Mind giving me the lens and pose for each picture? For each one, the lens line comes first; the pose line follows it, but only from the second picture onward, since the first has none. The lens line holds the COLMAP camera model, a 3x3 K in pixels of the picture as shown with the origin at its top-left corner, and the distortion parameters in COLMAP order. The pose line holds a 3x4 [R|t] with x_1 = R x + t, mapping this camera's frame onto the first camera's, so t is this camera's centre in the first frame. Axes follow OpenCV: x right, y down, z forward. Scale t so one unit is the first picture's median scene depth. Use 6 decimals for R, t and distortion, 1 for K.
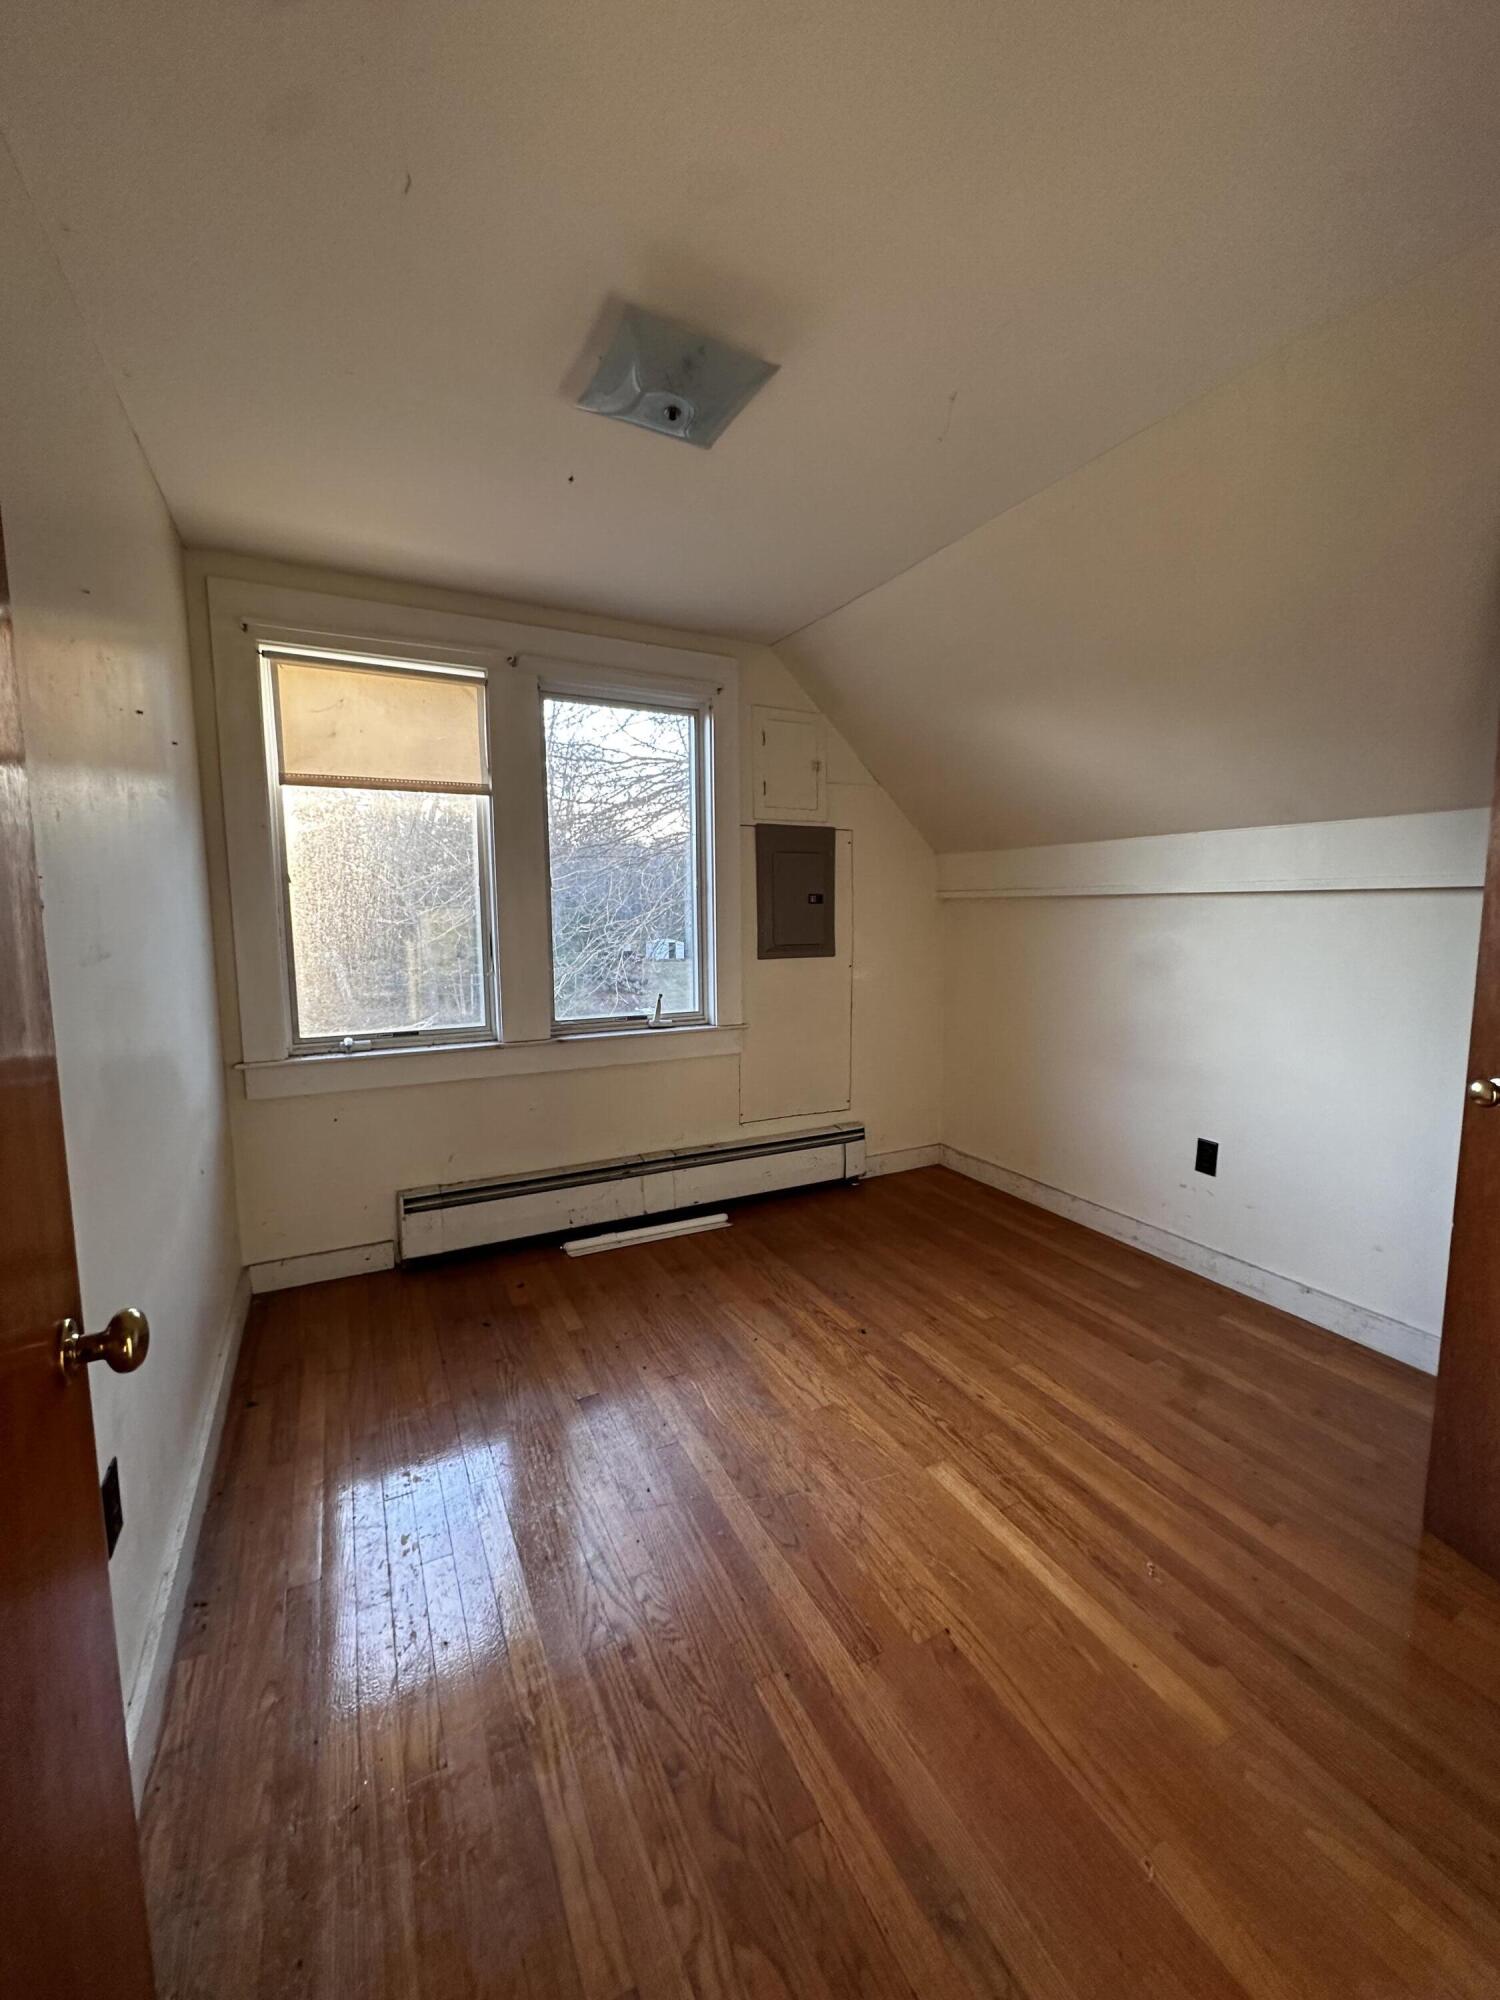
lens RADIAL K [[795.8, 0, 757.7], [0, 795.8, 1007.3], [0, 0, 1]] dist [0.002899, 0.000161]
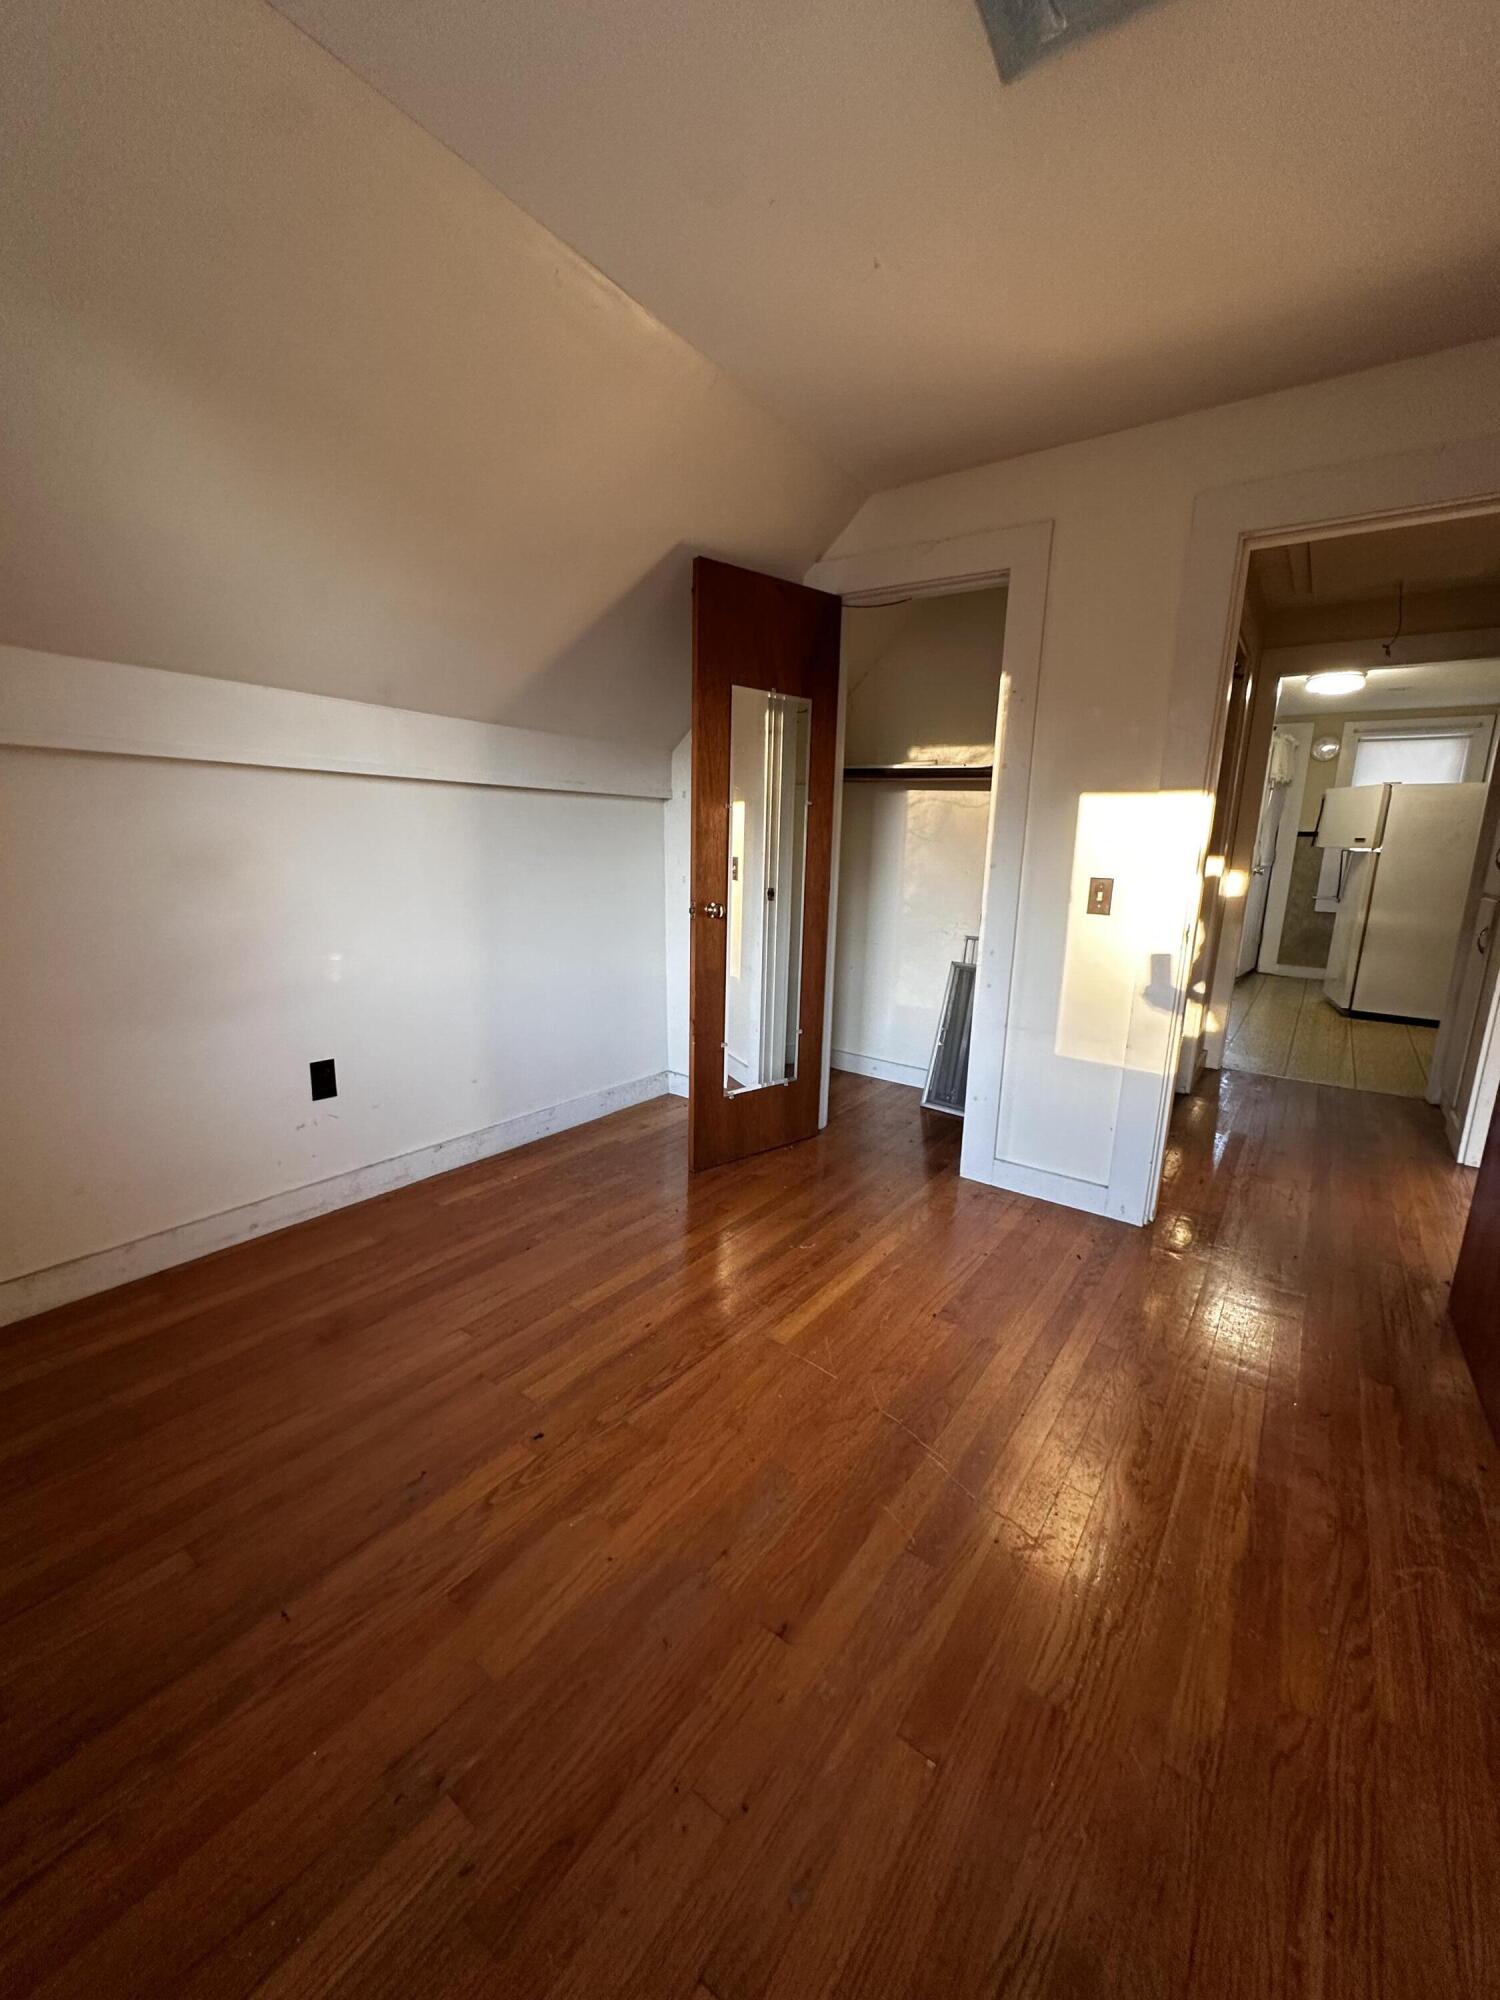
lens RADIAL K [[795.8, 0, 753.1], [0, 795.8, 995.7], [0, 0, 1]] dist [0.002899, 0.000161]
pose [[-0.445823, -0.180178, 0.876800, -0.411728], [0.083168, 0.966957, 0.240994, -0.075089], [-0.891249, 0.180362, -0.416107, 0.960654]]
